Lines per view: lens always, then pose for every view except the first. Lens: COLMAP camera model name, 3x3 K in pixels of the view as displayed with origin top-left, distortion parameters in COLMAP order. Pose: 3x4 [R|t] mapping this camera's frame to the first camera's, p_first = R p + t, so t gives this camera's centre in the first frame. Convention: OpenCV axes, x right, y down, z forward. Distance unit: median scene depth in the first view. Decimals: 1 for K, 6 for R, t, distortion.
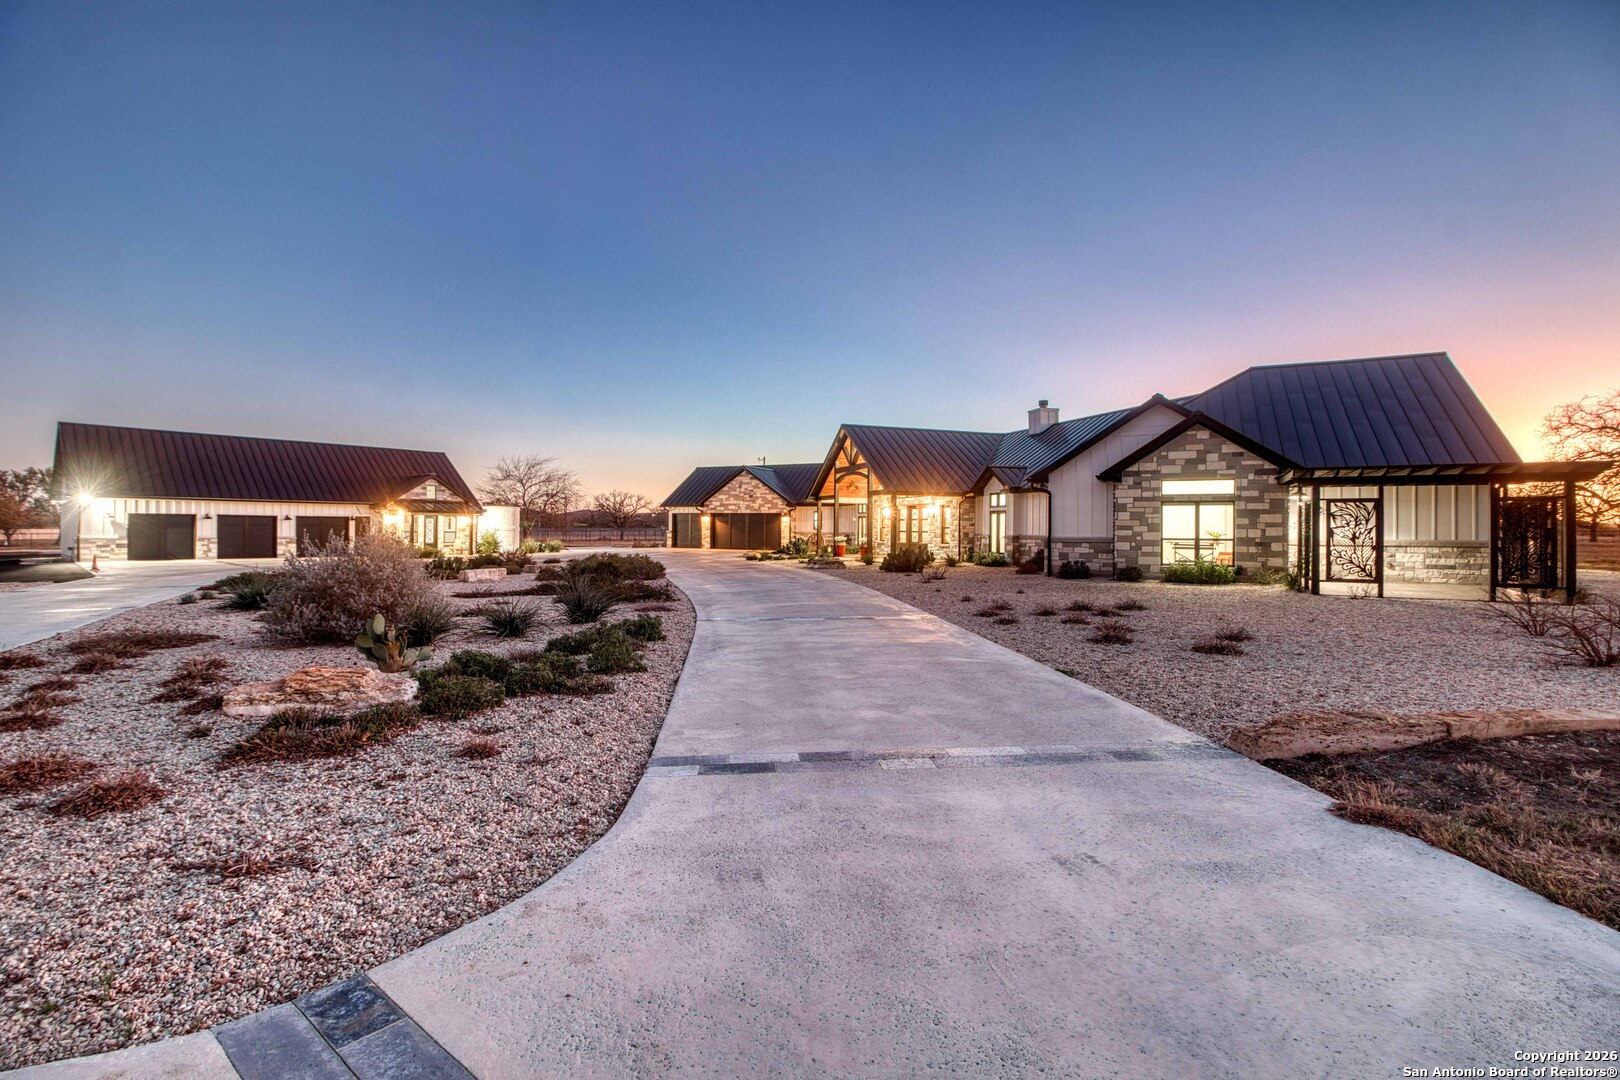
lens RADIAL K [[738.7, 0, 807.9], [0, 738.7, 536.3], [0, 0, 1]] dist [-0.004141, 0.000090]
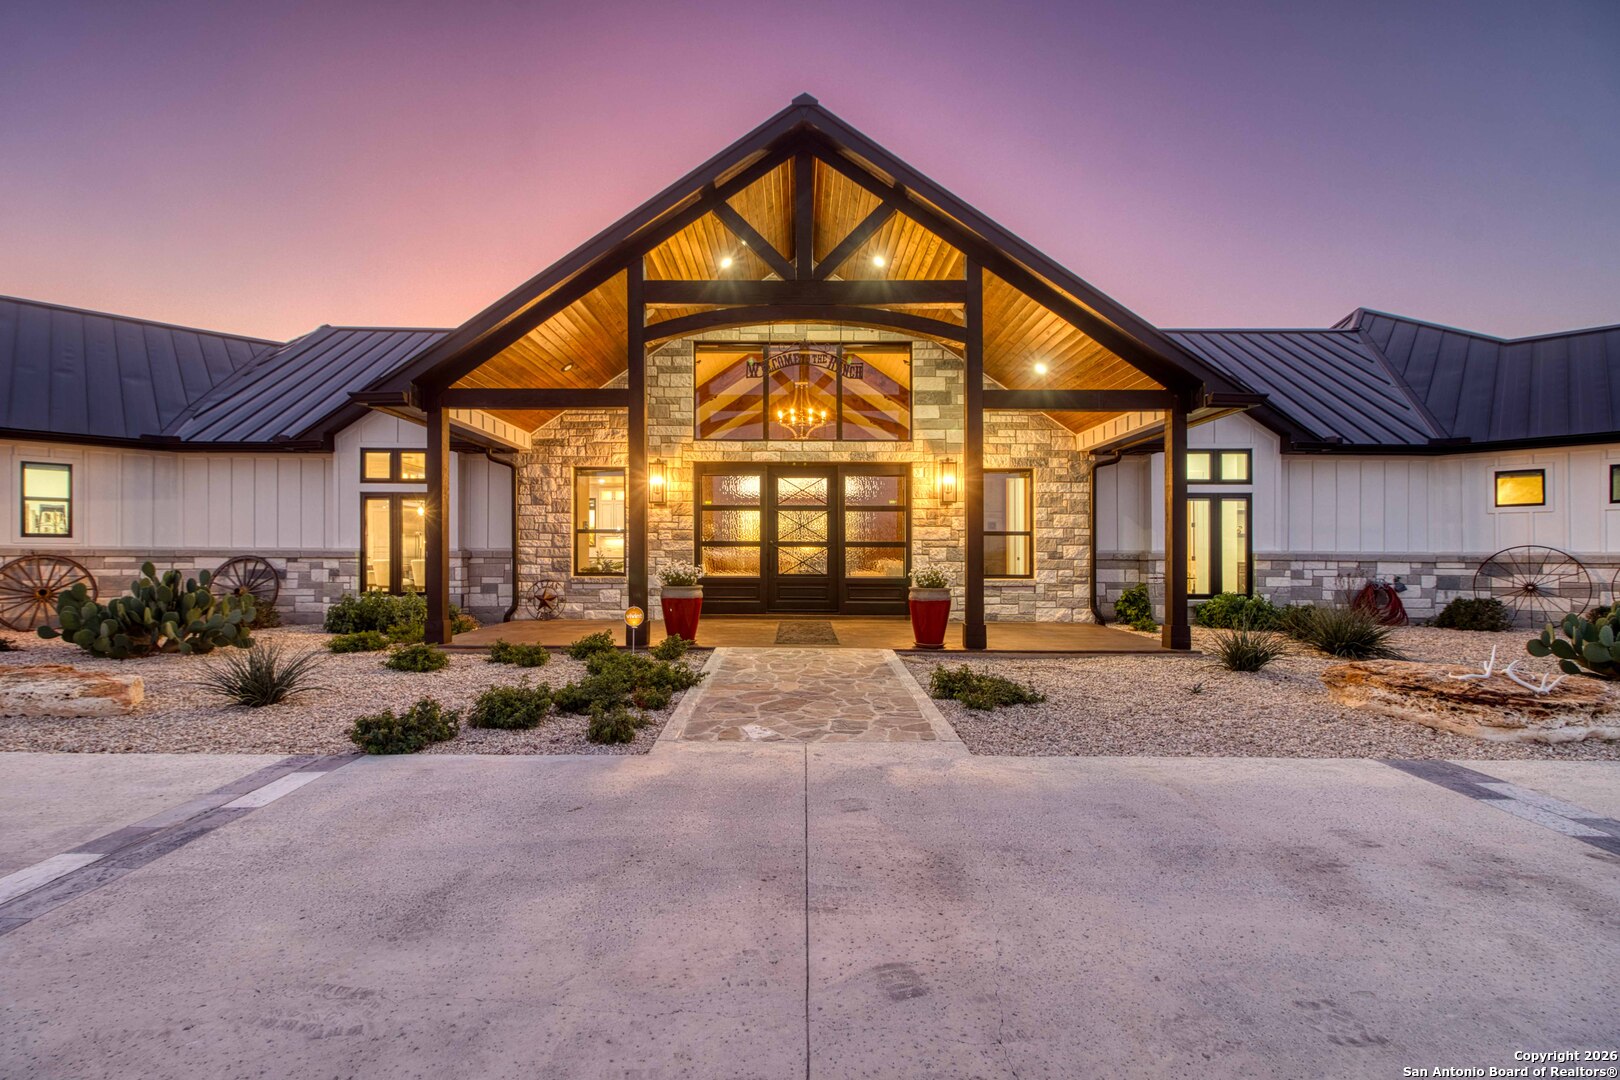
lens RADIAL K [[738.7, 0, 808.5], [0, 738.7, 549.2], [0, 0, 1]] dist [-0.004141, 0.000090]
pose [[0.337409, 0.000612, 0.941358, -0.291518], [0.007312, 0.999968, -0.003271, -0.005445], [-0.941330, 0.007987, 0.337394, 1.510640]]
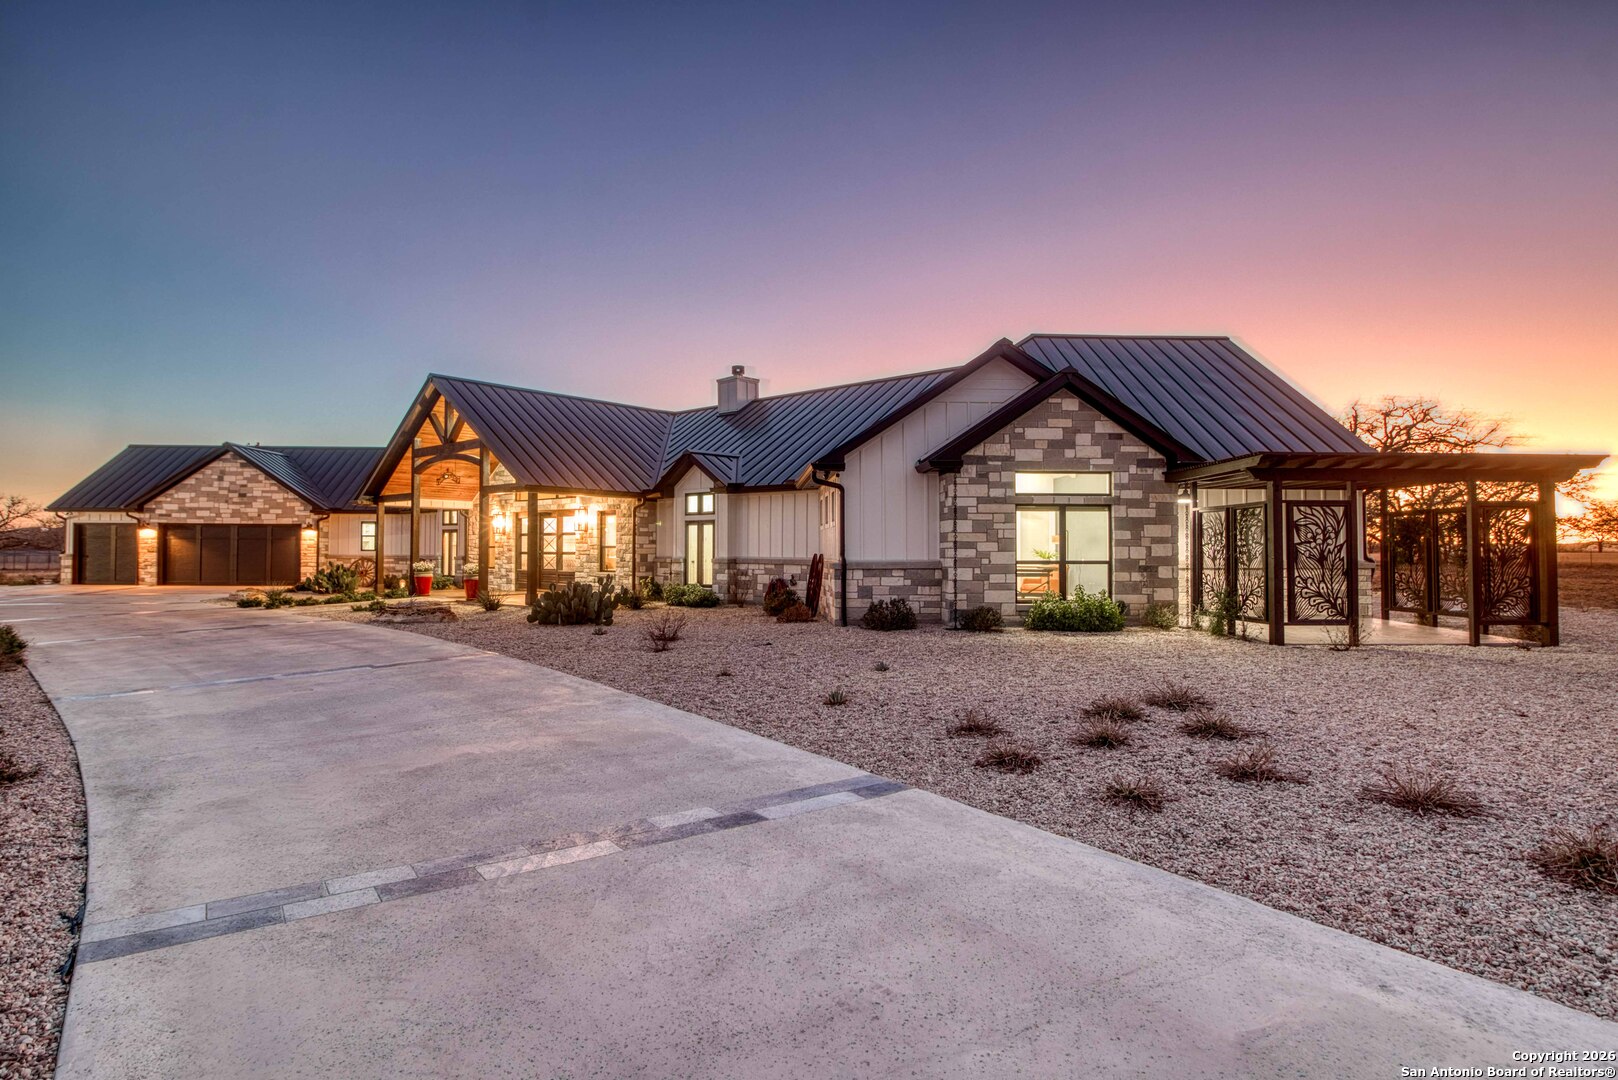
lens RADIAL K [[892.7, 0, 806.8], [0, 892.7, 534.9], [0, 0, 1]] dist [0.003149, 0.002181]
pose [[0.879289, 0.003235, 0.476278, -0.049097], [0.009068, 0.999682, -0.023531, -0.003512], [-0.476202, 0.025009, 0.878980, 0.369772]]
